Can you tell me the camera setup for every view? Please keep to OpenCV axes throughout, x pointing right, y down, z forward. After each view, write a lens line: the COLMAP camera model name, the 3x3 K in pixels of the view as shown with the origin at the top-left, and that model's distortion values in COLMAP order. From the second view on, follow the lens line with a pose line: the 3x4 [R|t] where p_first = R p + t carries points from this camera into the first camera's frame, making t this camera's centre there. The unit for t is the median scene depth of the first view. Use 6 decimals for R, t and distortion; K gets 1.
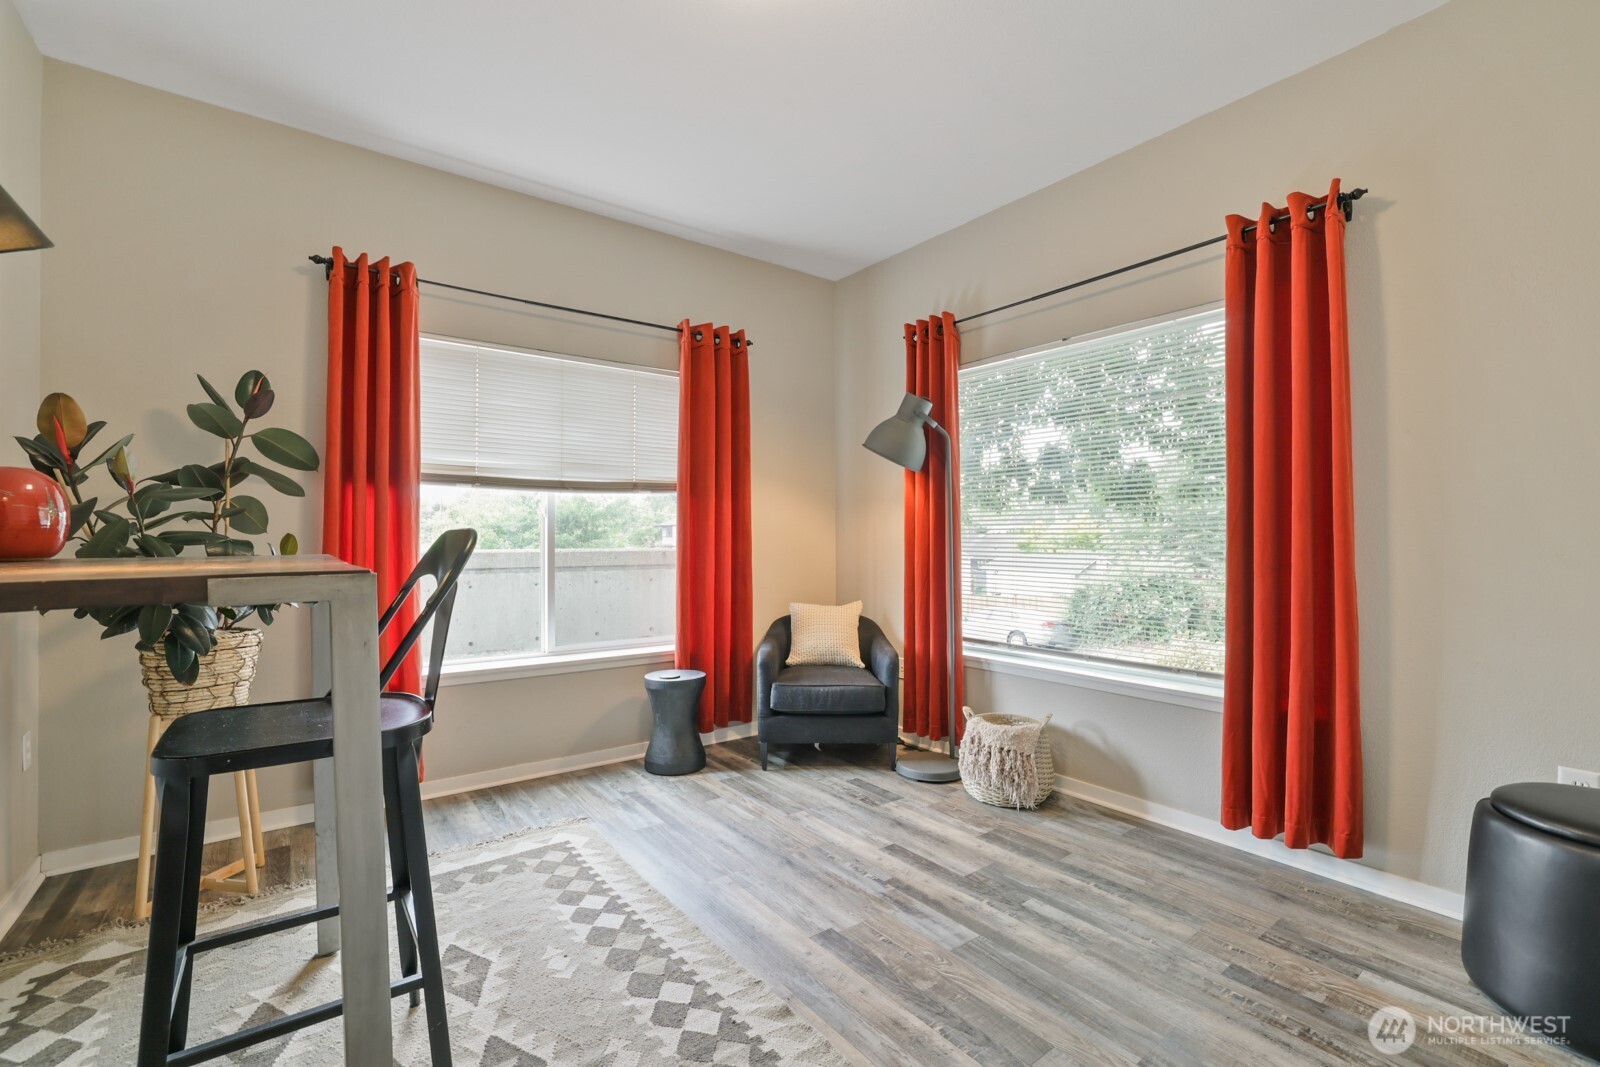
lens RADIAL K [[685.4, 0, 807.5], [0, 685.4, 537.7], [0, 0, 1]] dist [-0.053143, 0.019869]
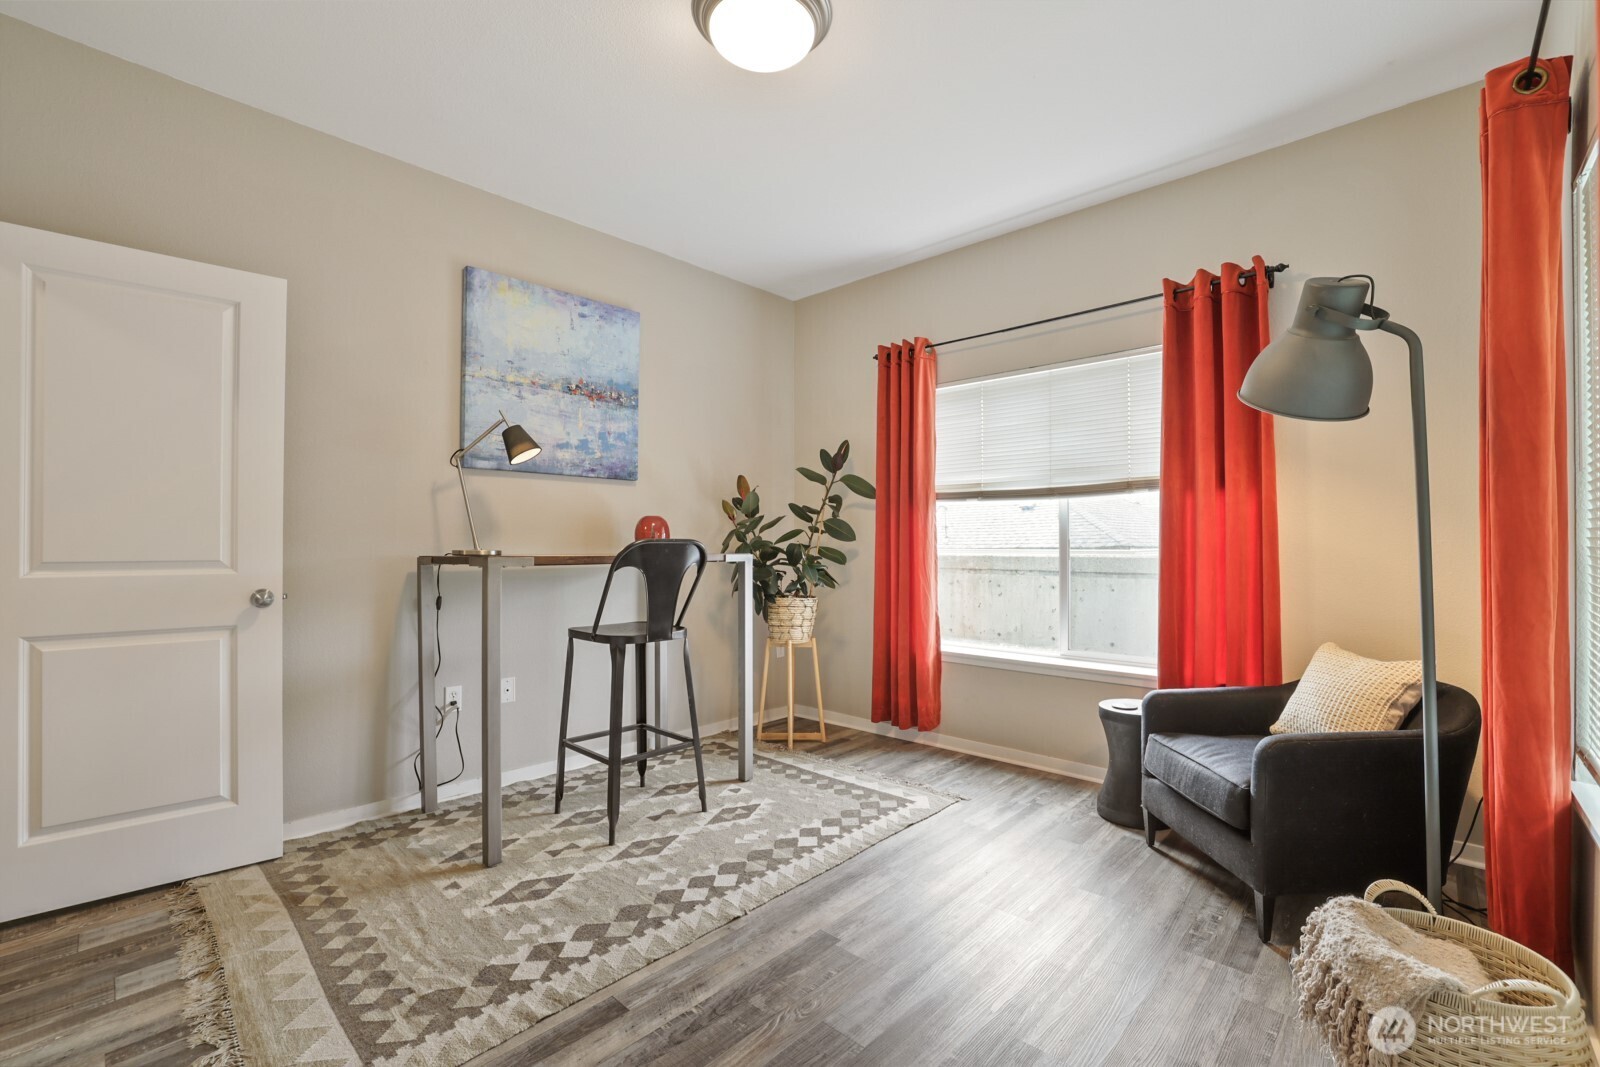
lens RADIAL K [[685.4, 0, 807.5], [0, 685.4, 537.7], [0, 0, 1]] dist [-0.053143, 0.019869]
pose [[0.177692, -0.007860, -0.984055, 0.878334], [0.000770, 0.999969, -0.007848, -0.001028], [0.984086, 0.000637, 0.177692, 0.683643]]
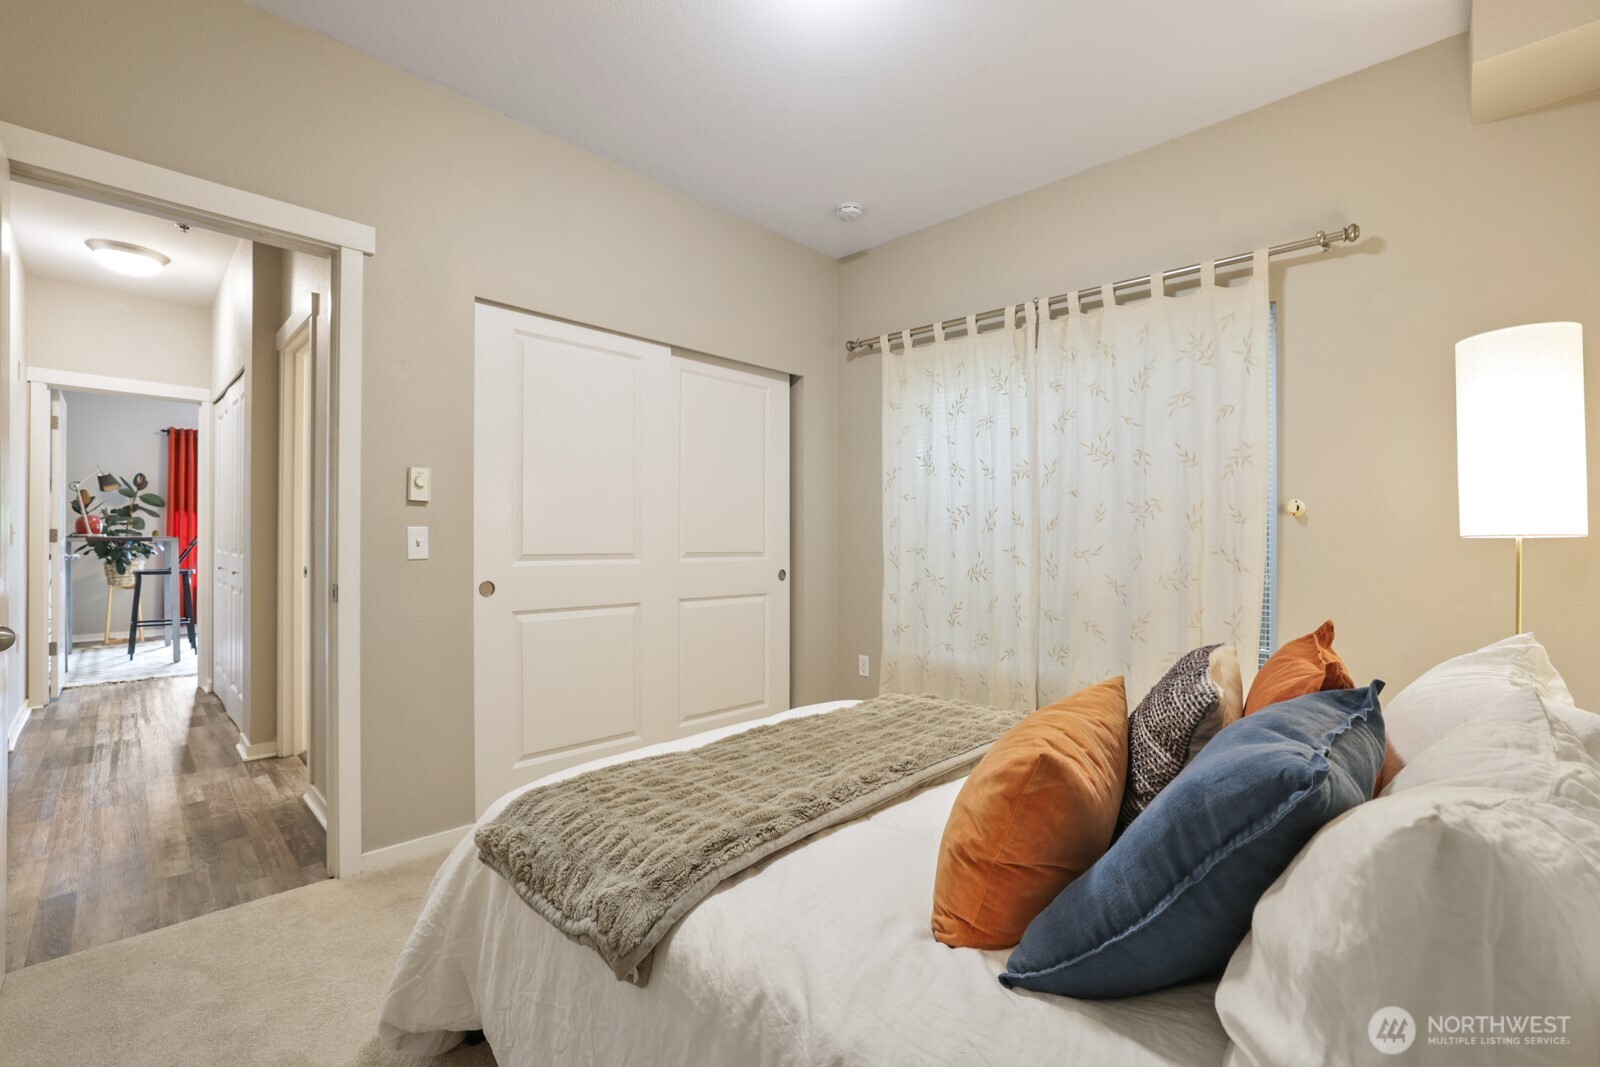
lens RADIAL K [[687.3, 0, 800.0], [0, 687.3, 533.5], [0, 0, 1]] dist [-0.013094, -0.000054]
pose [[0.990059, 0.008885, 0.140373, 1.766744], [-0.009391, 0.999952, 0.002938, -0.027599], [-0.140341, -0.004227, 0.990094, -2.570951]]
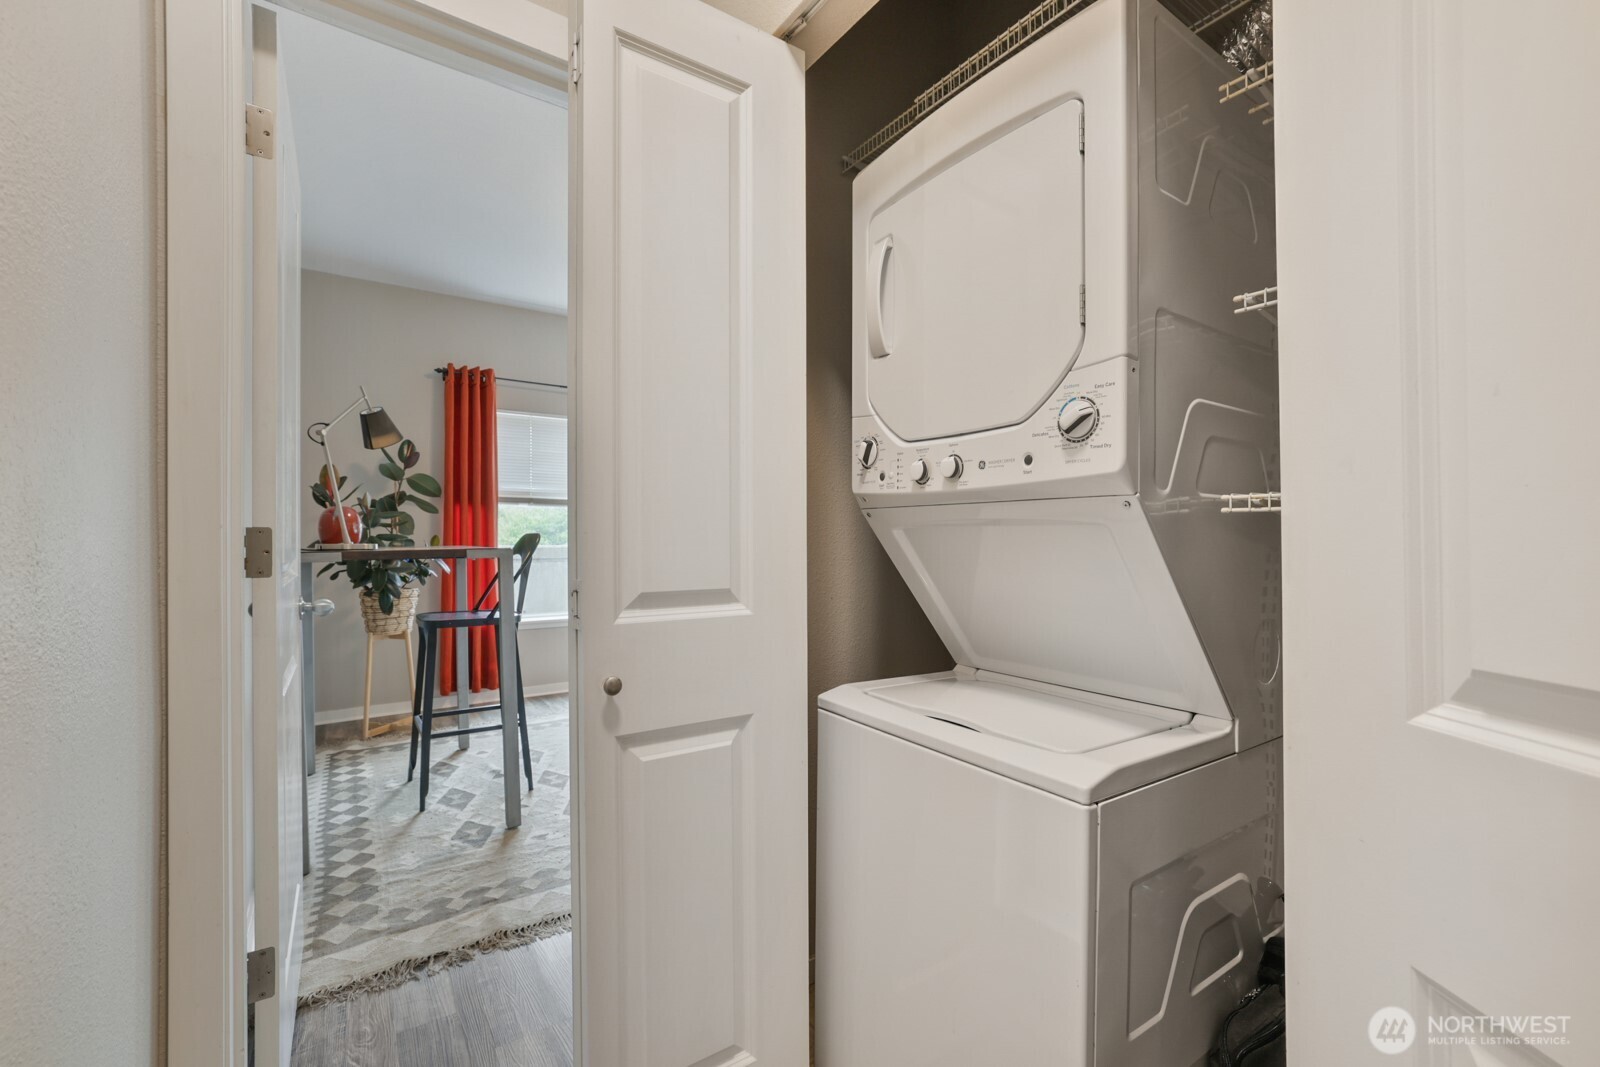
lens RADIAL K [[691.7, 0, 800.0], [0, 691.7, 533.5], [0, 0, 1]] dist [-0.053442, 0.018473]
pose [[0.998458, -0.002602, -0.055453, 0.312149], [0.002659, 0.999996, 0.000956, -0.009481], [0.055450, -0.001102, 0.998461, -0.778444]]
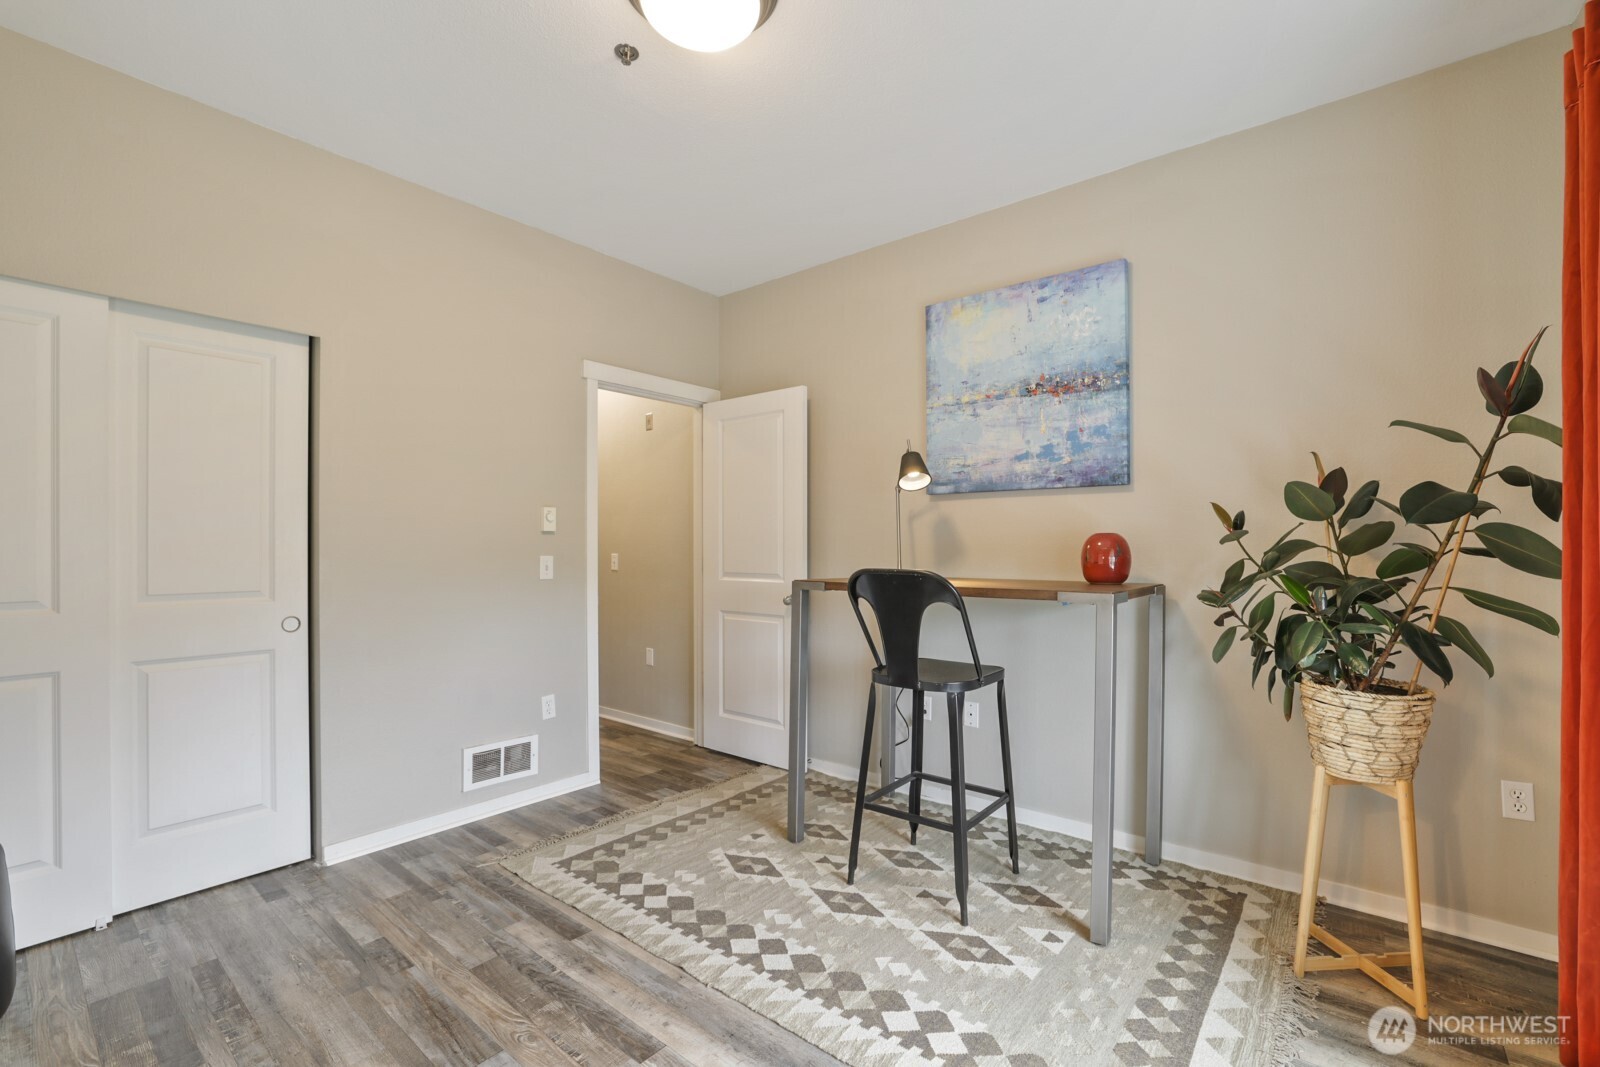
lens RADIAL K [[687.3, 0, 813.0], [0, 687.3, 543.8], [0, 0, 1]] dist [-0.051099, 0.019507]
pose [[-0.968211, -0.000279, -0.250134, 0.031397], [0.001169, 0.999983, -0.005640, -0.039280], [0.250131, -0.005753, -0.968195, 1.617195]]
